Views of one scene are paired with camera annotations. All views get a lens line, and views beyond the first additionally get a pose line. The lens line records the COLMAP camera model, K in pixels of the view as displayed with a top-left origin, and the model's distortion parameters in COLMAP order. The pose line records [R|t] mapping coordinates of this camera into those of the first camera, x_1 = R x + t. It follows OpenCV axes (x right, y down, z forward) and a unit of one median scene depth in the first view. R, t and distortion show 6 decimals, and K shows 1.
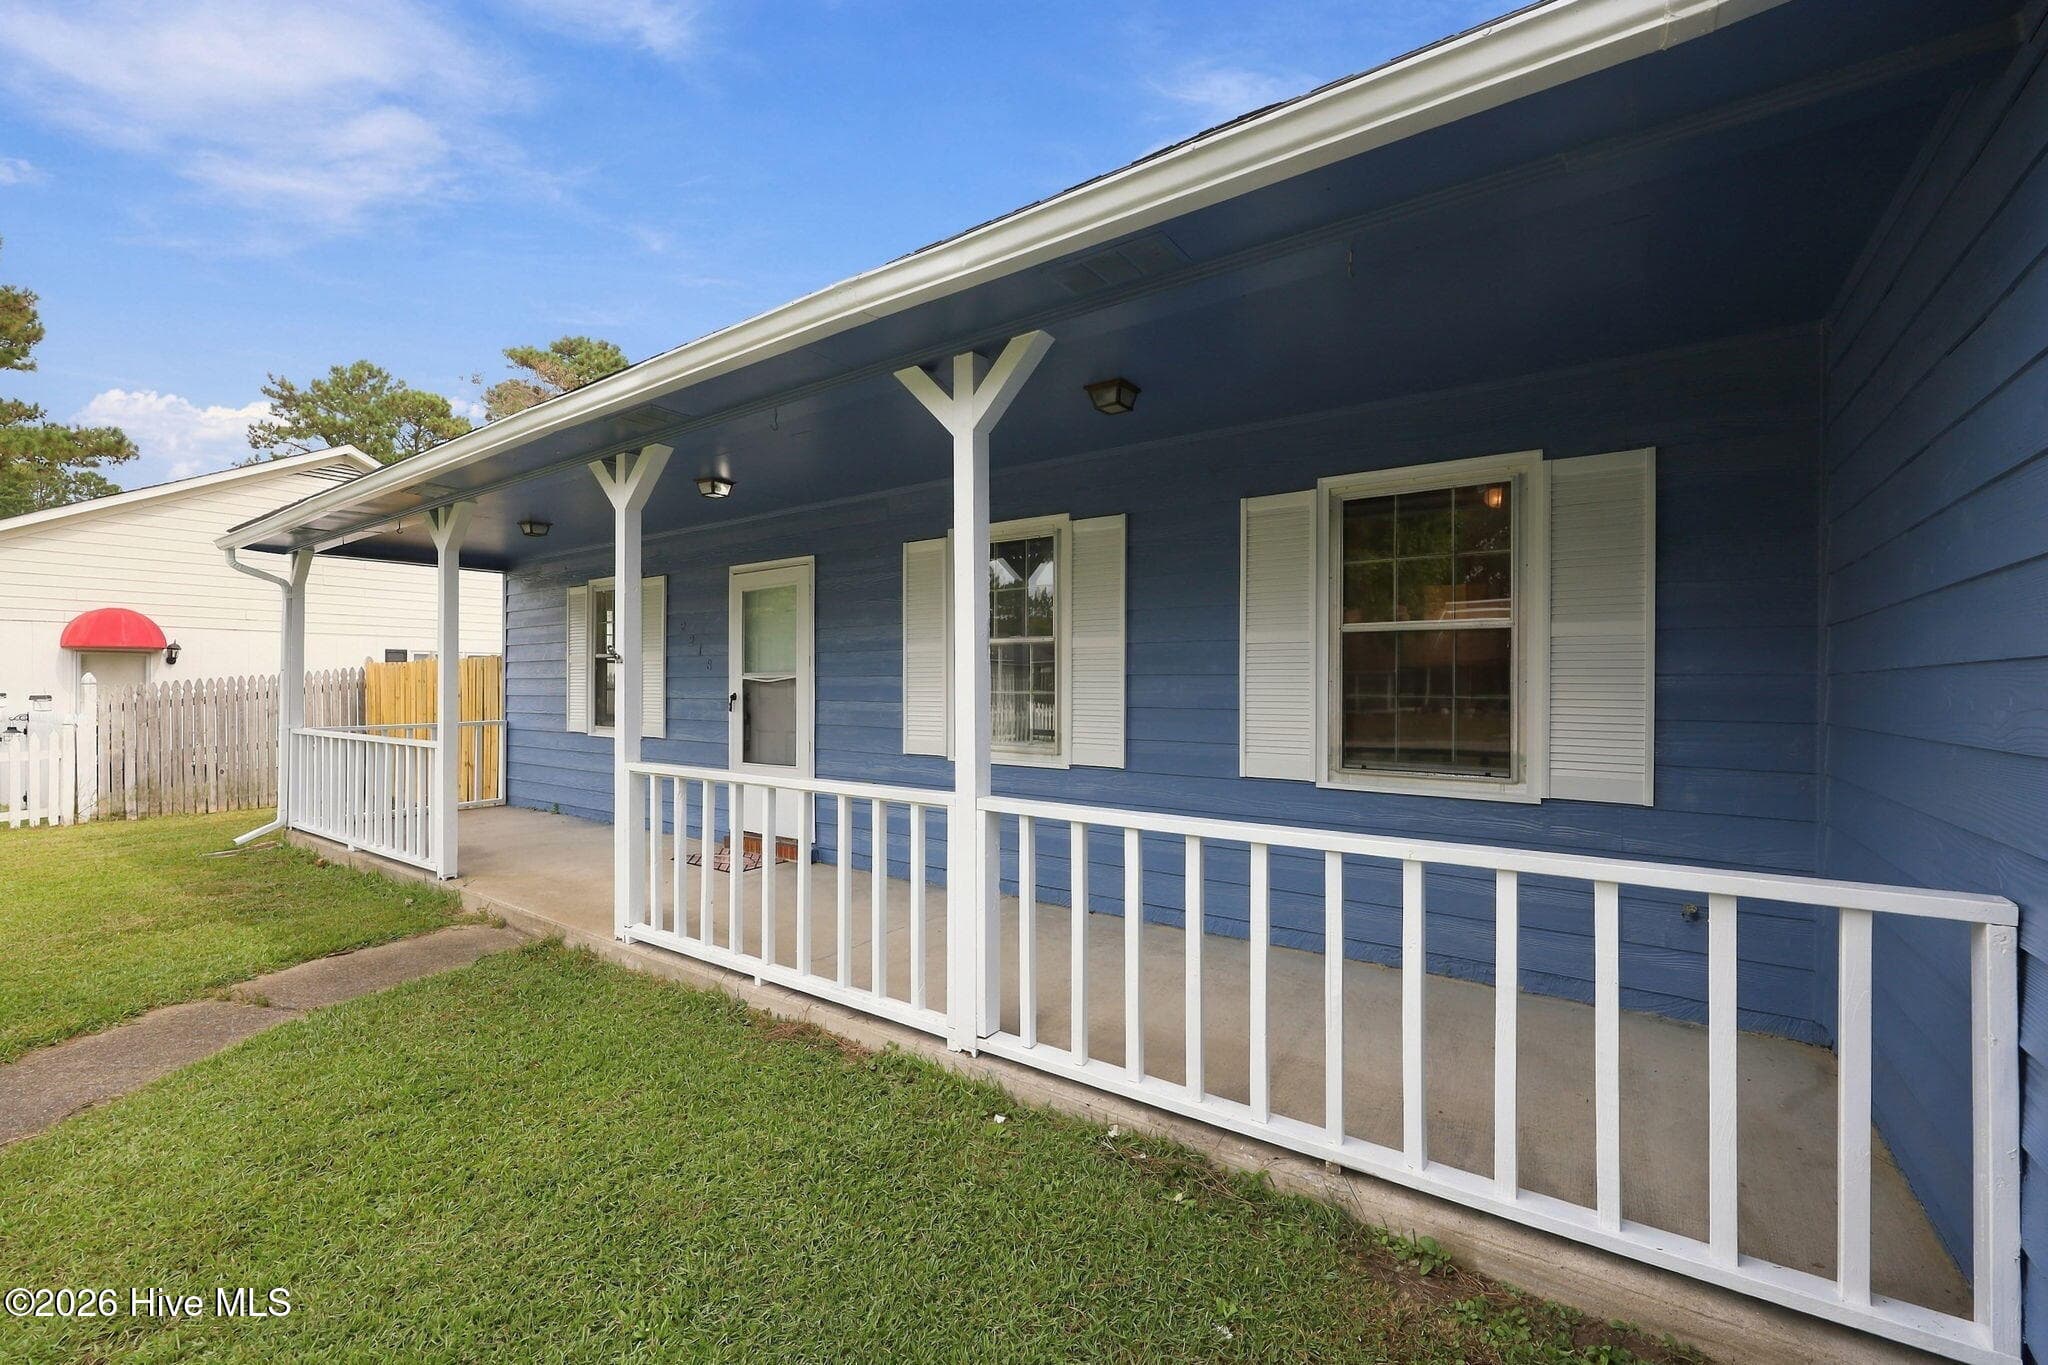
lens RADIAL K [[828.3, 0, 1023.1], [0, 828.3, 679.7], [0, 0, 1]] dist [0.000723, -0.000345]
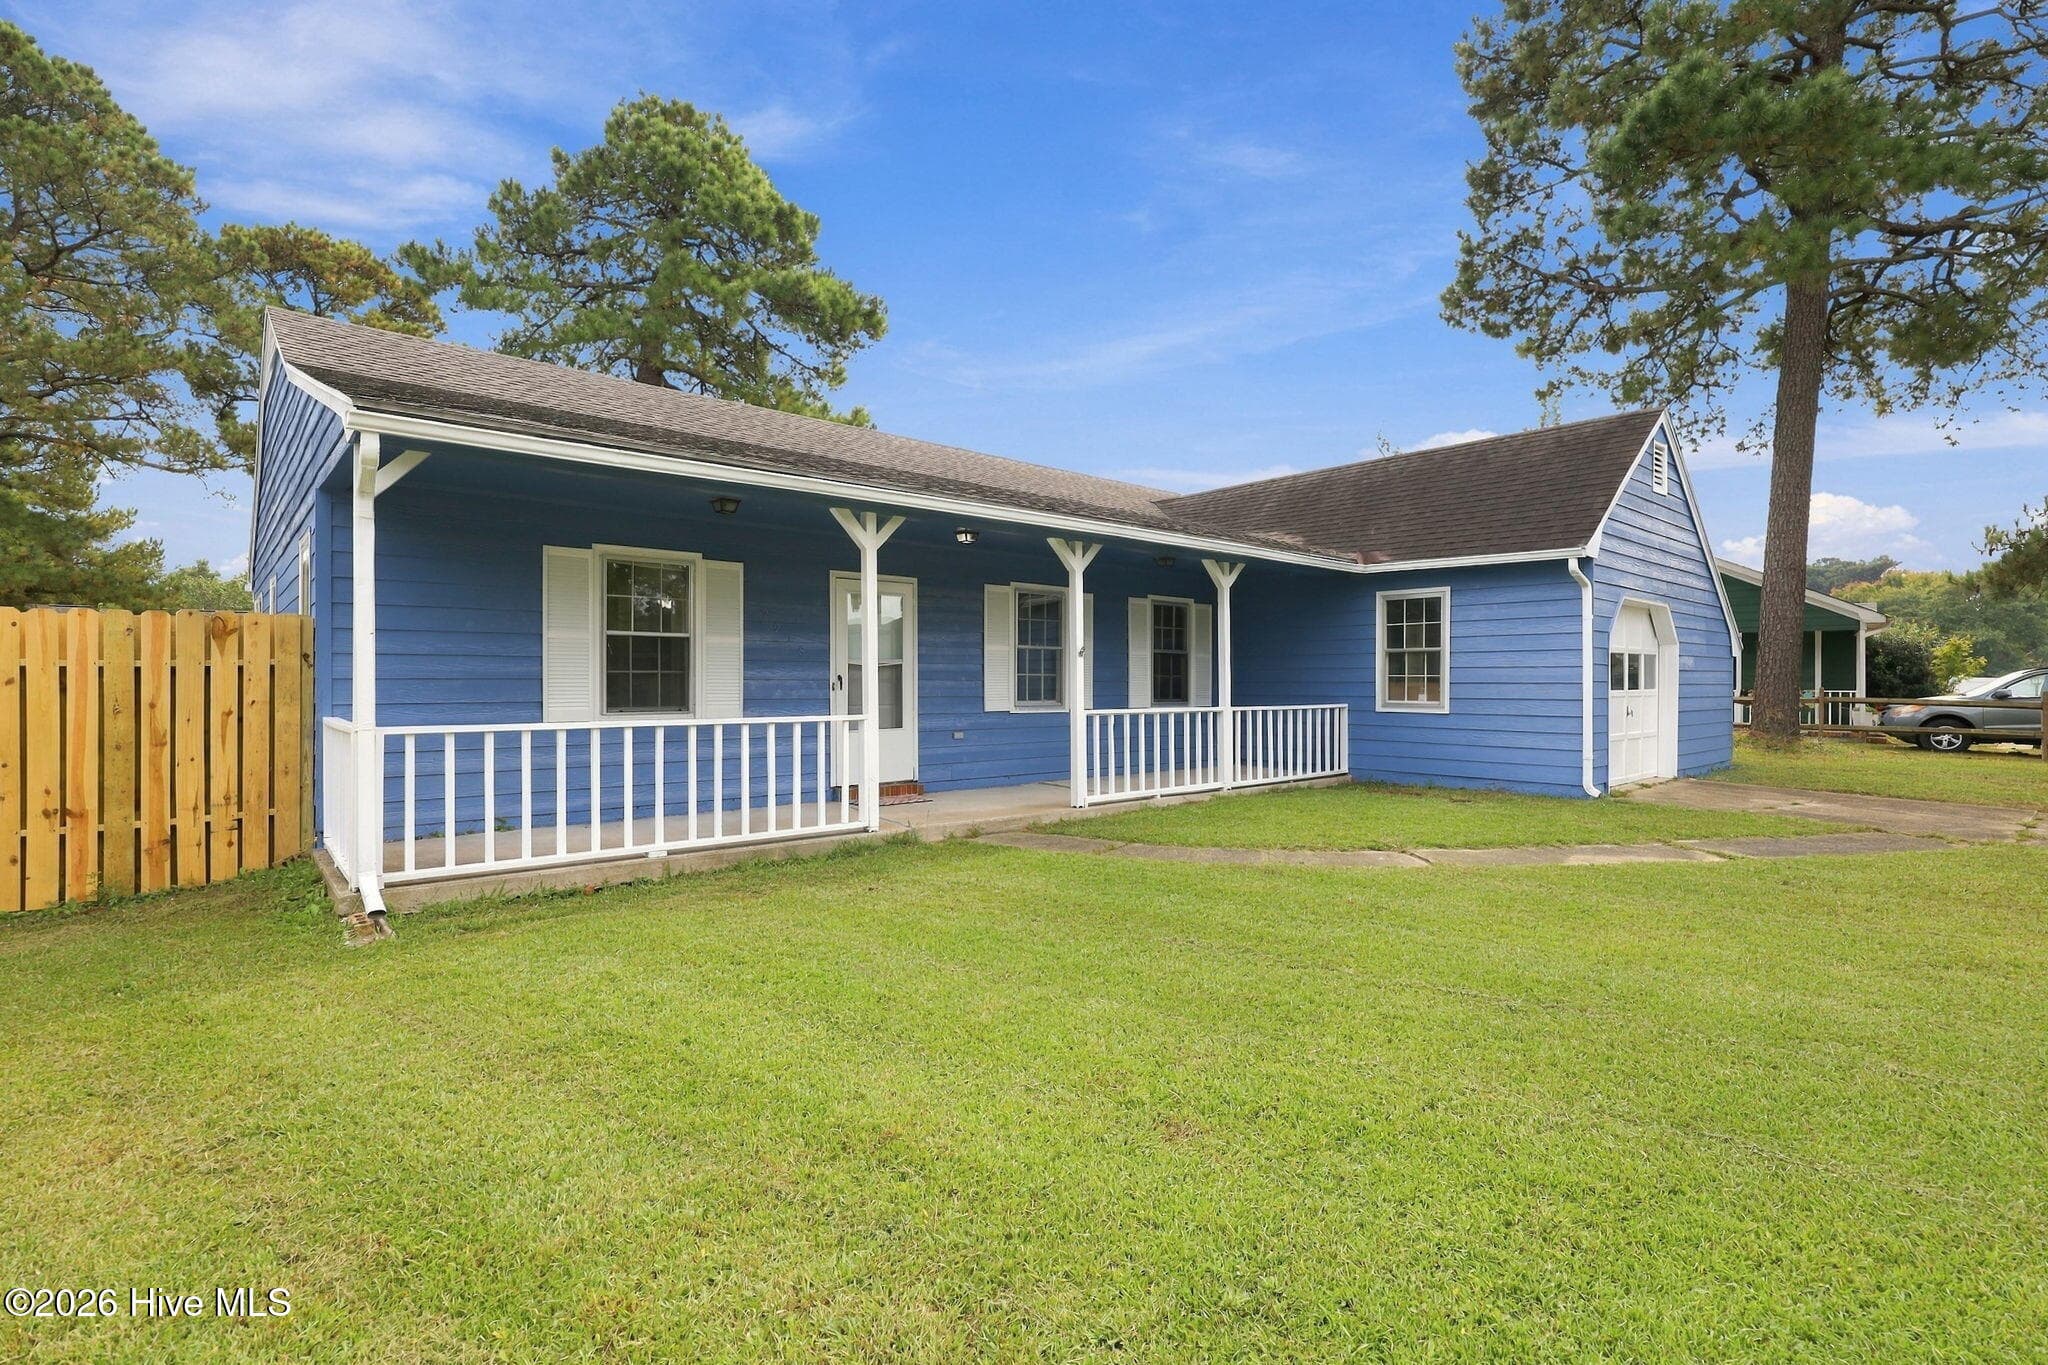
lens RADIAL K [[950.8, 0, 1023.7], [0, 950.8, 687.9], [0, 0, 1]] dist [-0.005929, 0.000406]
pose [[0.242789, -0.009876, 0.970029, -1.511698], [-0.011479, 0.999849, 0.013052, 0.012529], [-0.970011, -0.014304, 0.242639, 0.359322]]
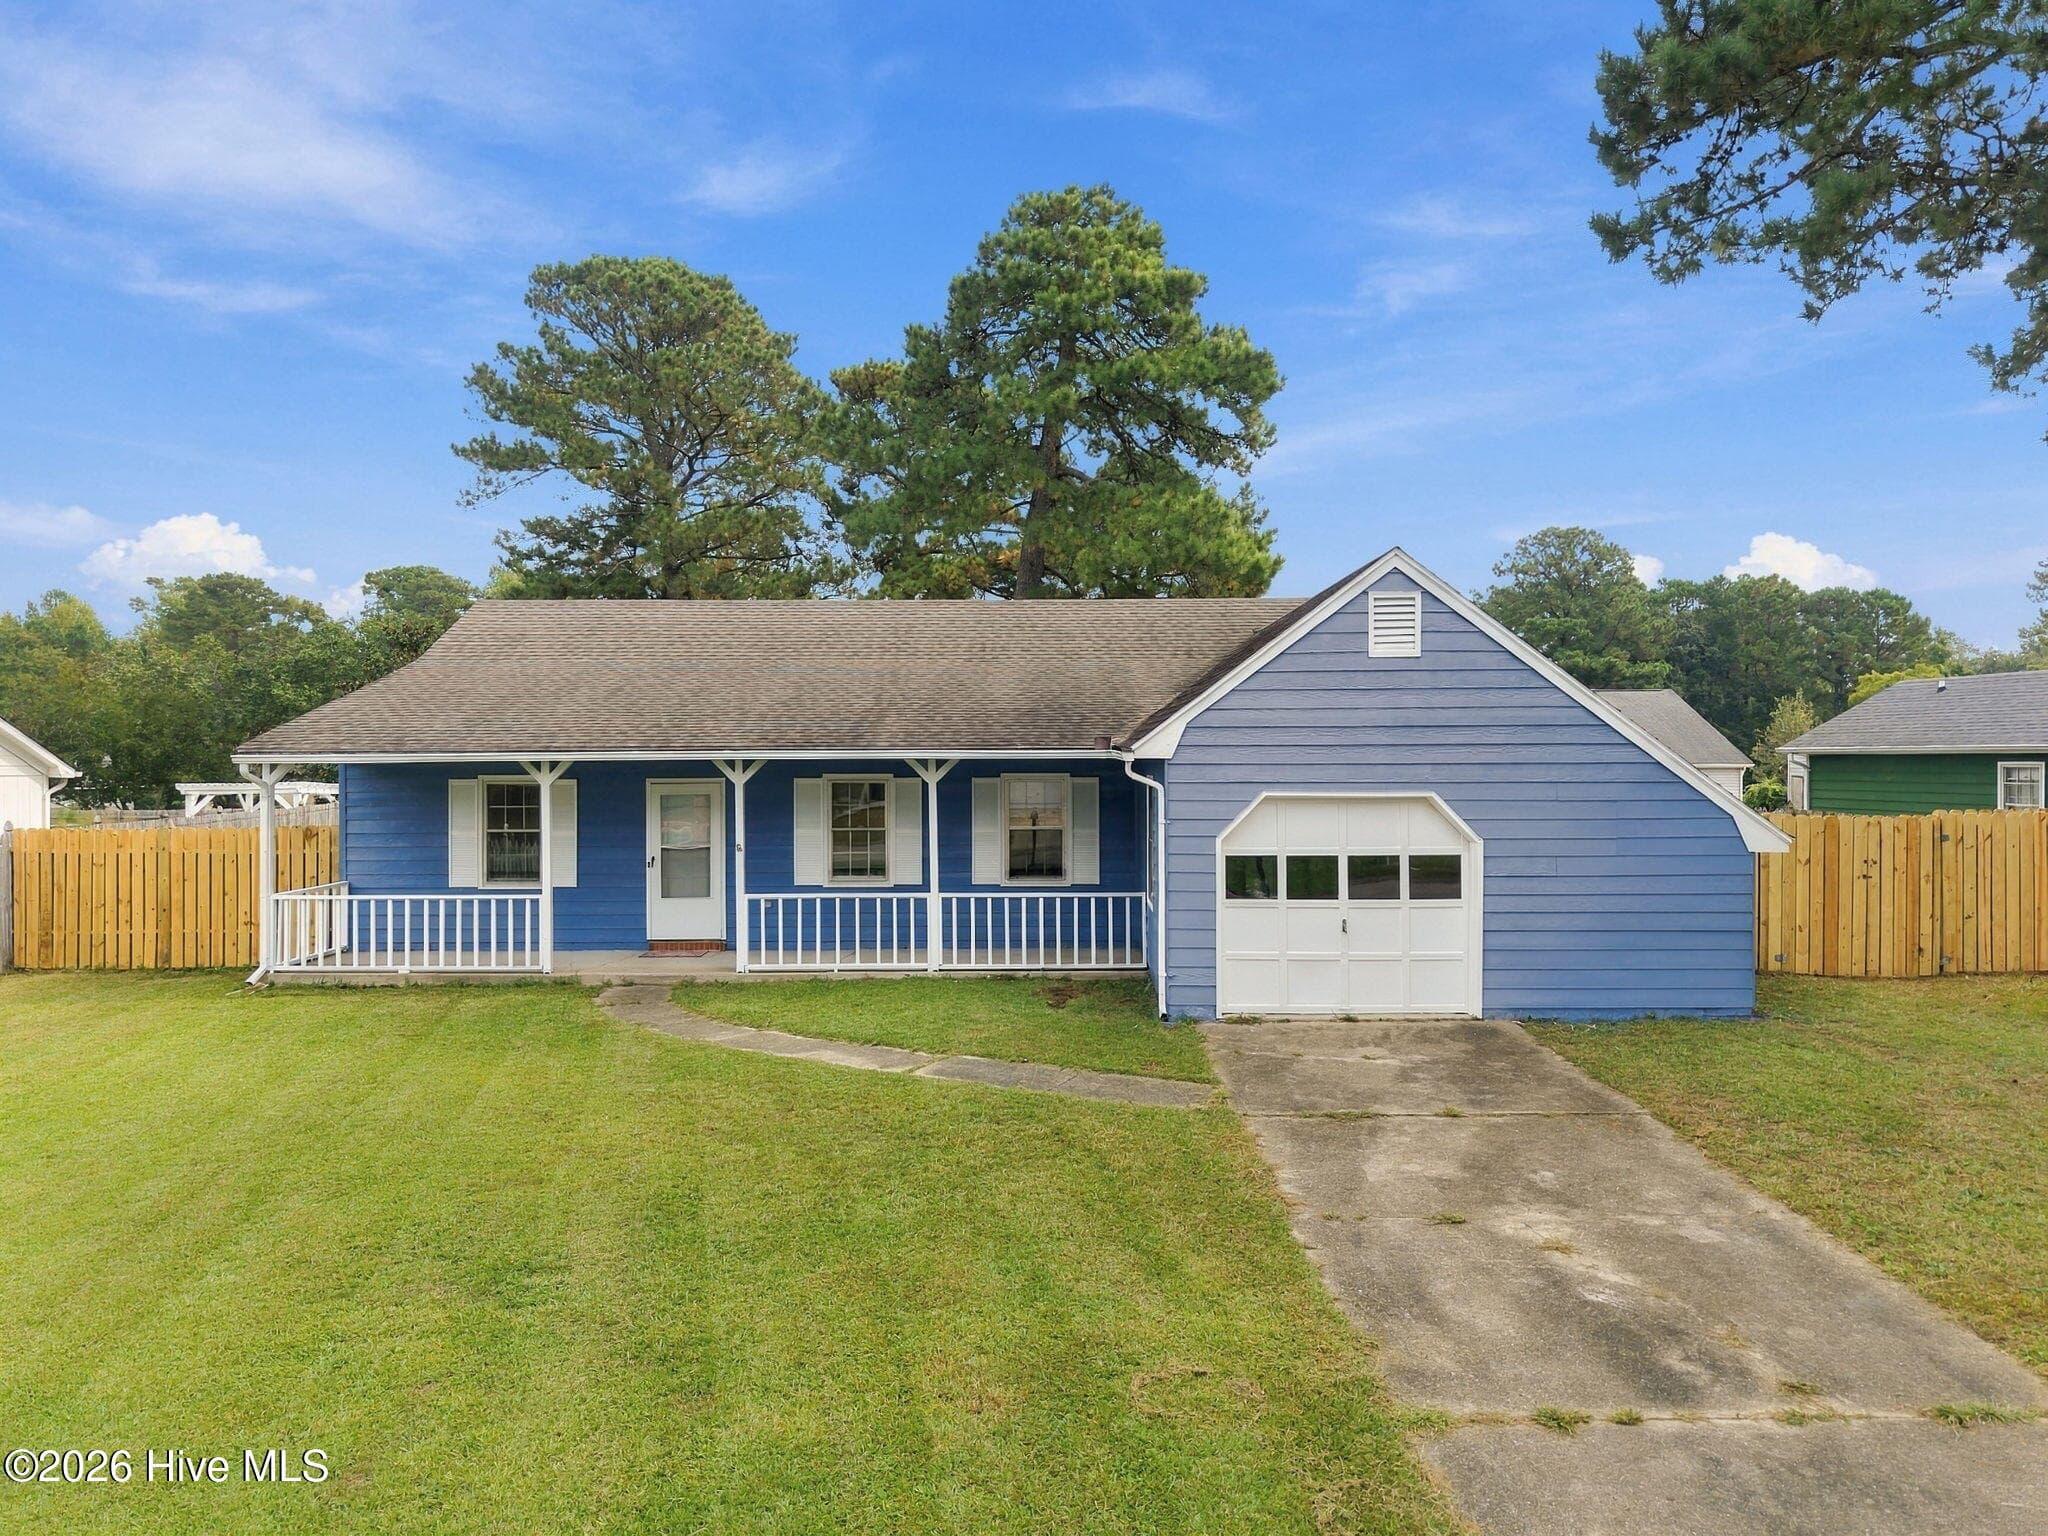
lens RADIAL K [[1359.2, 0, 1034.8], [0, 1359.2, 764.7], [0, 0, 1]] dist [0.013950, -0.020145]
pose [[0.826346, -0.010588, 0.563063, -1.135323], [0.002419, 0.999881, 0.015251, -0.186163], [-0.563157, -0.011240, 0.826273, -1.508021]]
